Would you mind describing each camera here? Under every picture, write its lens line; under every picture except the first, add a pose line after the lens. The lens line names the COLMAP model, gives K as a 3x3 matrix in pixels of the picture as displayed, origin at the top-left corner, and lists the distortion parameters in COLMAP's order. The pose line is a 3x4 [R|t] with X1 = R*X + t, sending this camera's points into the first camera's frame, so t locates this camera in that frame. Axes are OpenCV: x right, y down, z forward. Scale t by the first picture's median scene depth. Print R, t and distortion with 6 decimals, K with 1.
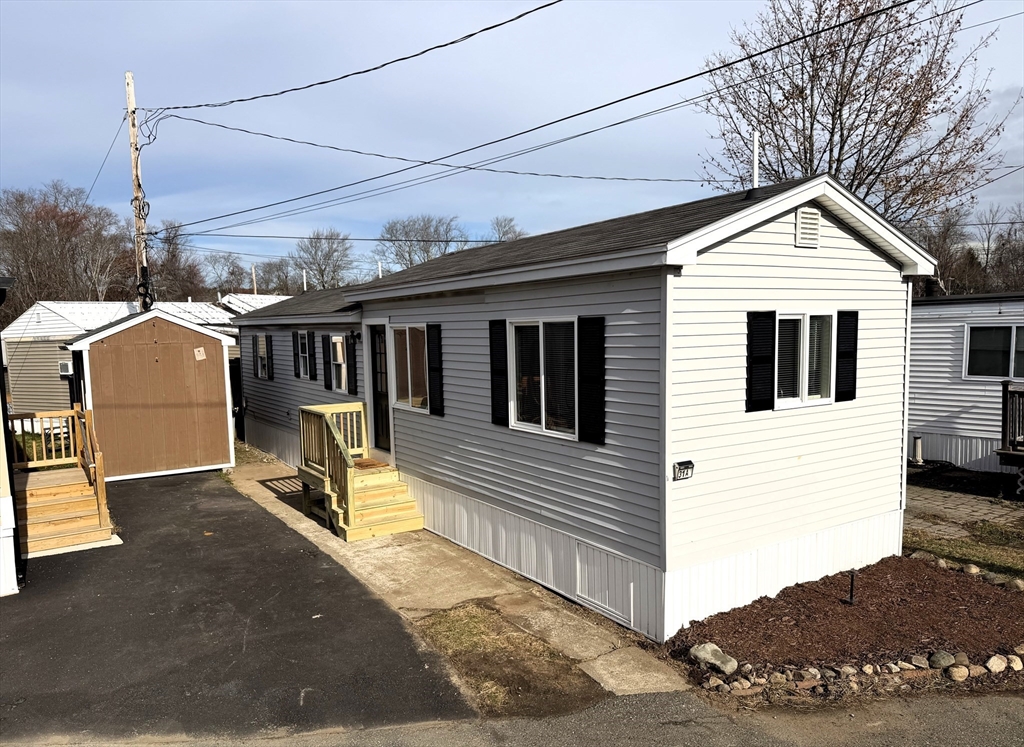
lens RADIAL K [[734.5, 0, 512.5], [0, 734.5, 399.8], [0, 0, 1]] dist [-0.000593, -0.004212]
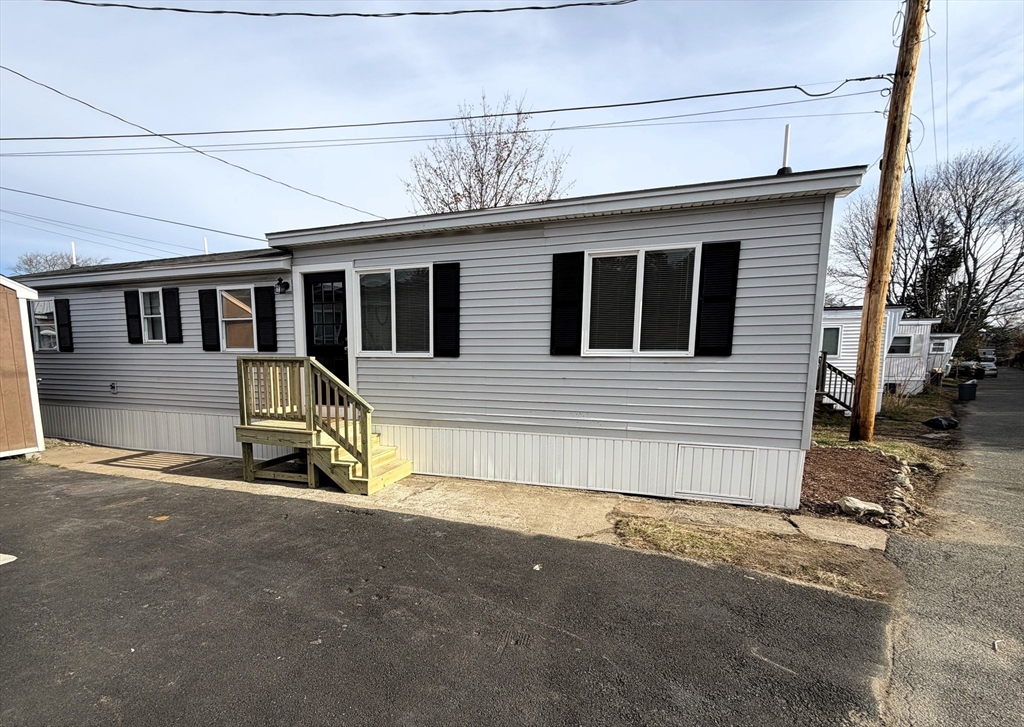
lens RADIAL K [[446.8, 0, 510.8], [0, 446.8, 410.3], [0, 0, 1]] dist [-0.009350, -0.000245]
pose [[0.788690, -0.051895, 0.612597, -0.442457], [0.039552, 0.998650, 0.033677, 0.083337], [-0.613517, -0.002331, 0.789678, 0.492882]]
